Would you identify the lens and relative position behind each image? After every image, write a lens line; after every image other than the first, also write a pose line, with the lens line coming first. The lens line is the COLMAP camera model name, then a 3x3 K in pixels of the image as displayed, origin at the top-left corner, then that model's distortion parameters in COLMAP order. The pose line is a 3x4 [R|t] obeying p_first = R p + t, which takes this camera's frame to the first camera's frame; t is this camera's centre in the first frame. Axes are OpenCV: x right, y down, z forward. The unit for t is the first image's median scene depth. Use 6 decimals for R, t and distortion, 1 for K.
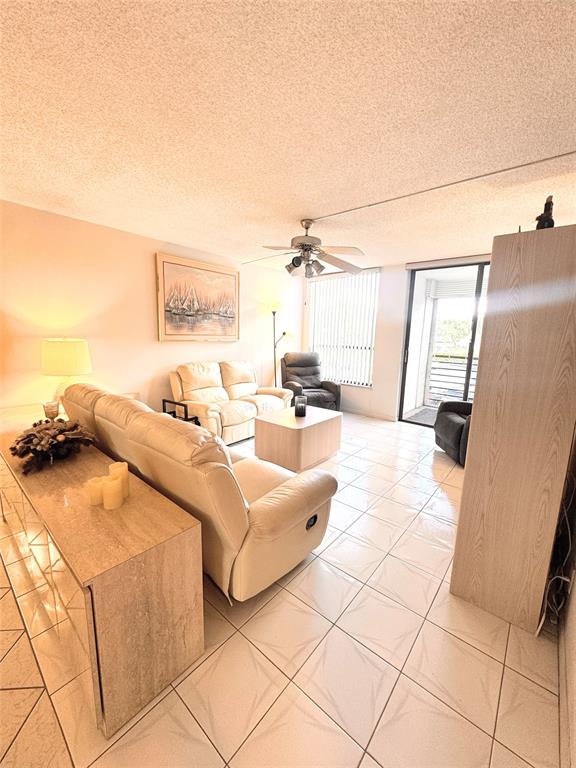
lens RADIAL K [[308.4, 0, 287.8], [0, 308.4, 384.1], [0, 0, 1]] dist [0.002102, -0.000634]
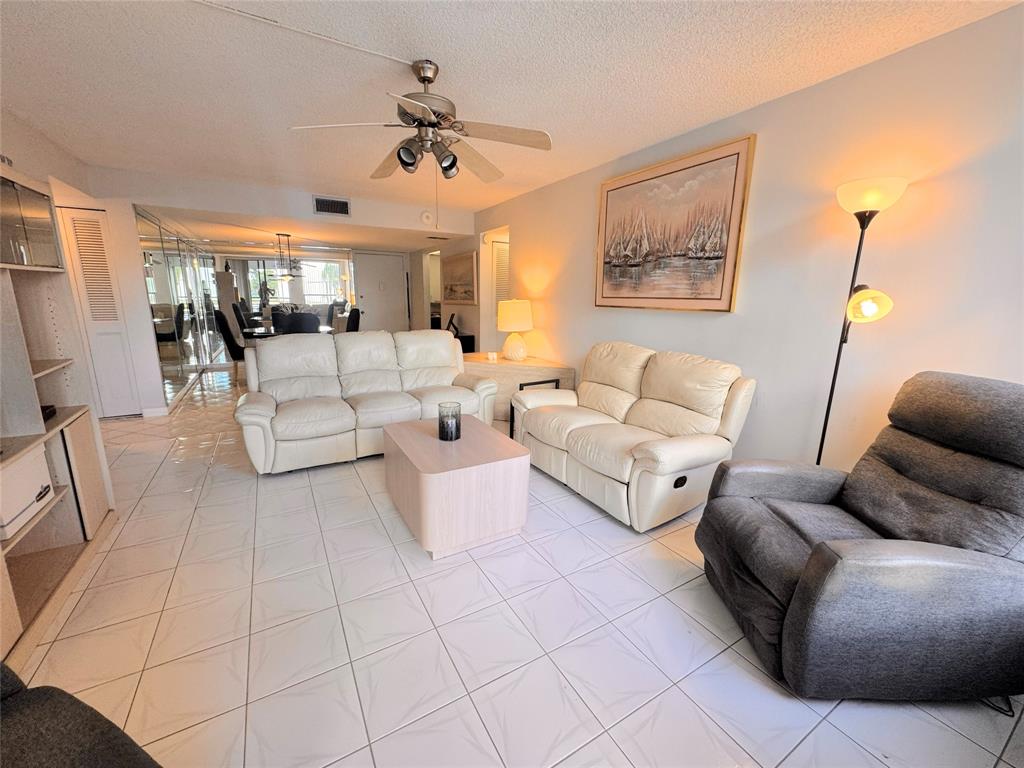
lens RADIAL K [[411.2, 0, 511.7], [0, 411.2, 384.1], [0, 0, 1]] dist [0.002102, -0.000634]
pose [[-0.331456, 0.173367, -0.927406, 0.550064], [-0.175148, 0.954579, 0.241044, -0.152611], [0.927071, 0.242329, -0.286036, 1.064594]]
